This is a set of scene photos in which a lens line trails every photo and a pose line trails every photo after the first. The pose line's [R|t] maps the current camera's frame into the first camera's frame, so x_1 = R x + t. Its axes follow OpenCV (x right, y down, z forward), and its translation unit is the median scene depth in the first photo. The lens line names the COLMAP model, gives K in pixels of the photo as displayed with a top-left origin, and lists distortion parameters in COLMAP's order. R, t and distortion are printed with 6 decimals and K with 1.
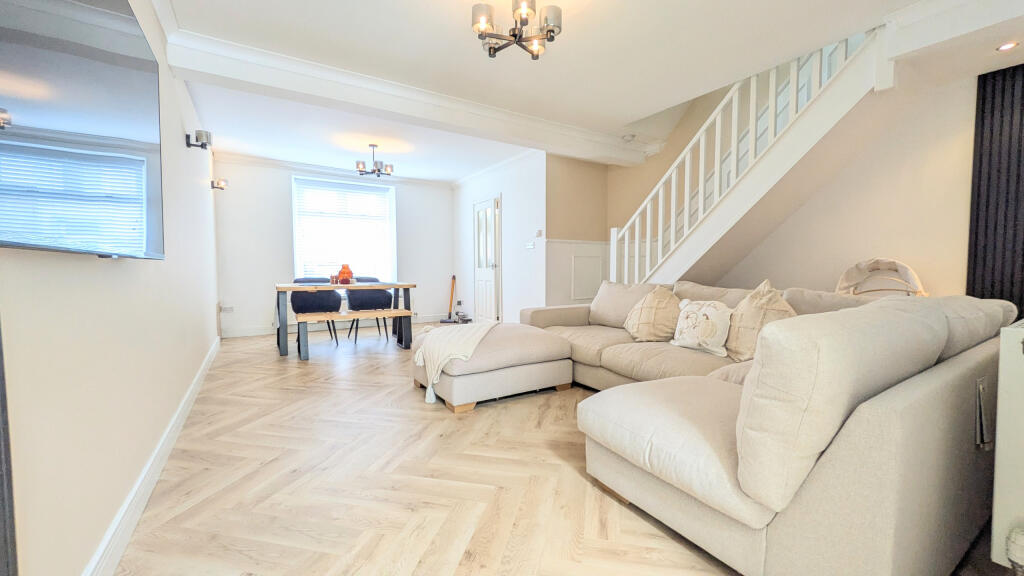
lens RADIAL K [[403.6, 0, 512.0], [0, 403.6, 288.0], [0, 0, 1]] dist [0.004549, 0.000221]
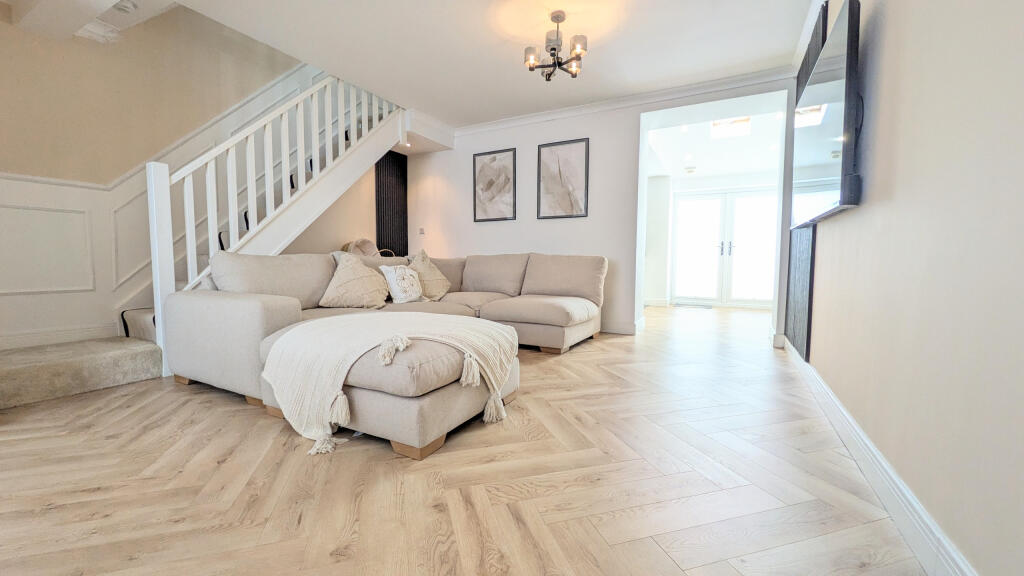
lens RADIAL K [[403.6, 0, 512.0], [0, 403.6, 288.0], [0, 0, 1]] dist [0.004549, 0.000221]
pose [[-0.498293, -0.052981, 0.865388, -0.933280], [0.044567, 0.995246, 0.086593, 0.004546], [-0.865863, 0.081717, -0.493563, 1.523360]]
